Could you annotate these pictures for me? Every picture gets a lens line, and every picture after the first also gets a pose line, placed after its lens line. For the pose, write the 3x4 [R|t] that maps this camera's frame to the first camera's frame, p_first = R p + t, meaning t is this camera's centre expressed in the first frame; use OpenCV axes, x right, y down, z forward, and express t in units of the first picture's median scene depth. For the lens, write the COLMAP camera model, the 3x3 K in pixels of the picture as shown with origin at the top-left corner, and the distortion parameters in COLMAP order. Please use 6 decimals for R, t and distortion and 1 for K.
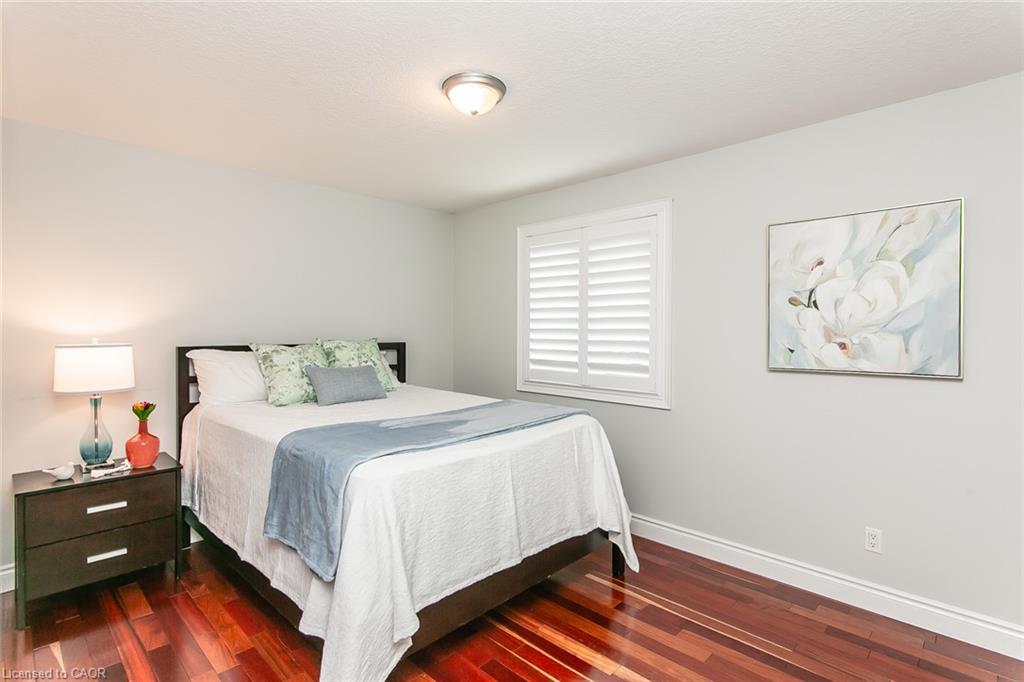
lens RADIAL K [[502.2, 0, 512.0], [0, 502.2, 341.0], [0, 0, 1]] dist [0.001011, 0.000097]
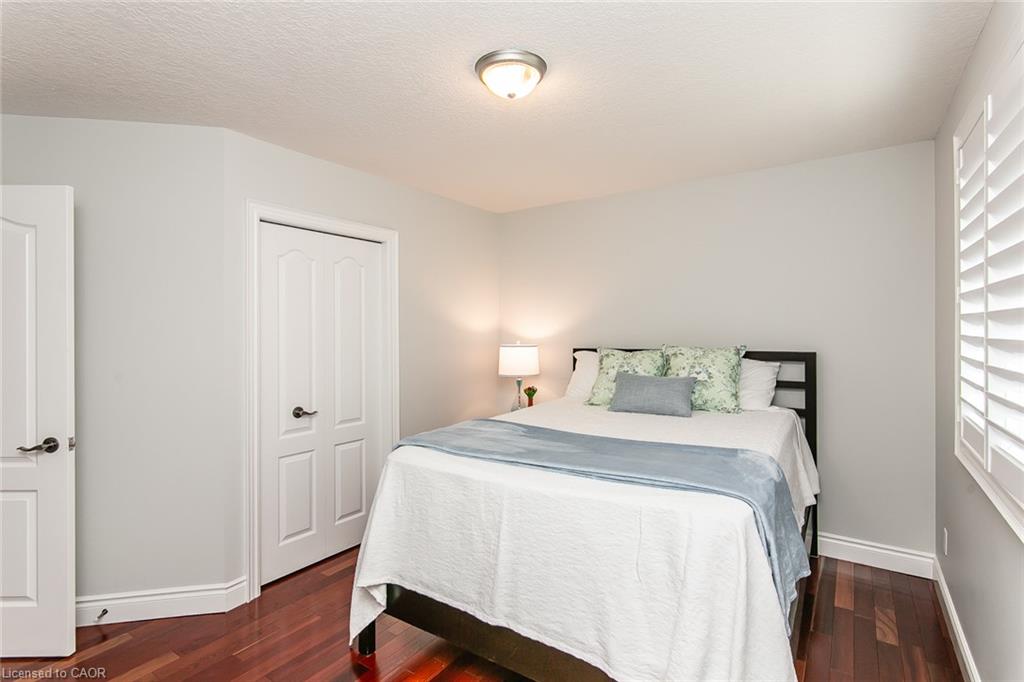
lens RADIAL K [[500.0, 0, 512.1], [0, 500.0, 333.8], [0, 0, 1]] dist [-0.000383, 0.000001]
pose [[0.166821, 0.002142, -0.985985, 0.578440], [-0.016808, 0.999859, -0.000672, -0.022266], [0.985844, 0.016685, 0.166833, 0.625388]]
